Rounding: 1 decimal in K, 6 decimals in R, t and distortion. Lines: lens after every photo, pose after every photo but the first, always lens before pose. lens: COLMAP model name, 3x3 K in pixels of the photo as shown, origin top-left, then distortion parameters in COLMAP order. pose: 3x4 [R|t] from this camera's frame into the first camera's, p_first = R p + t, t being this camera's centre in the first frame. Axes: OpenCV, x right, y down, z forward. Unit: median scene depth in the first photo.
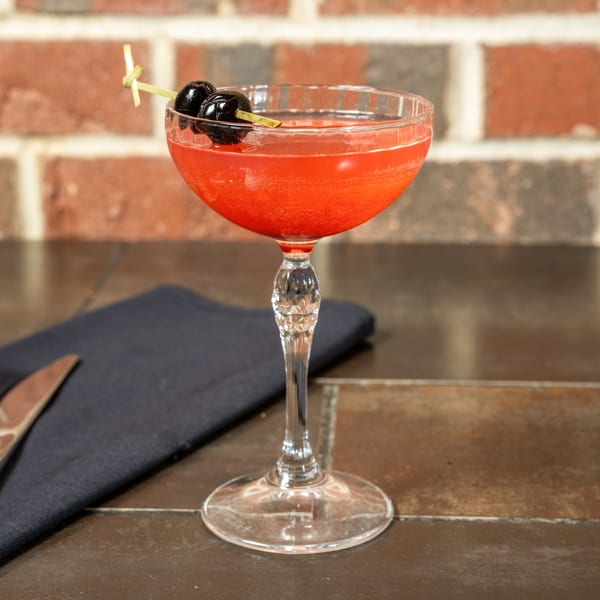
lens RADIAL K [[1736.1, 0, 299.8], [0, 1736.1, 299.3], [0, 0, 1]] dist [0.072272, 0.014488]
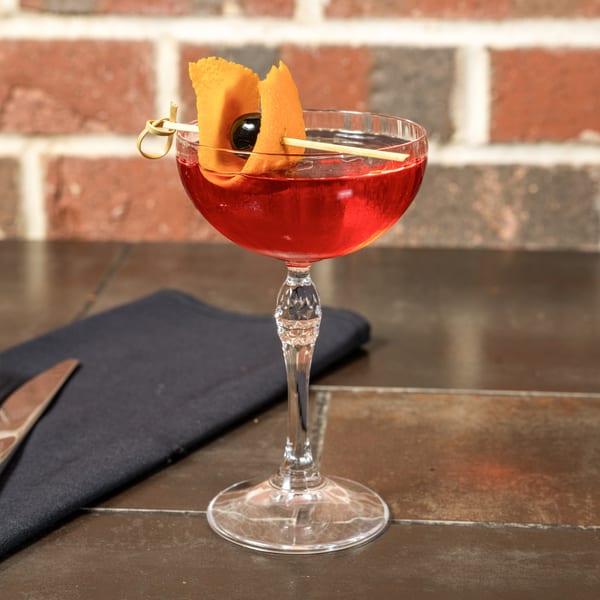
lens RADIAL K [[1955.9, 0, 286.0], [0, 1955.9, 300.7], [0, 0, 1]] dist [0.075860, 0.436366]
pose [[0.999635, 0.010732, -0.024803, 0.024321], [-0.010503, 0.999901, 0.009346, -0.015320], [0.024901, -0.009082, 0.999649, -0.156973]]
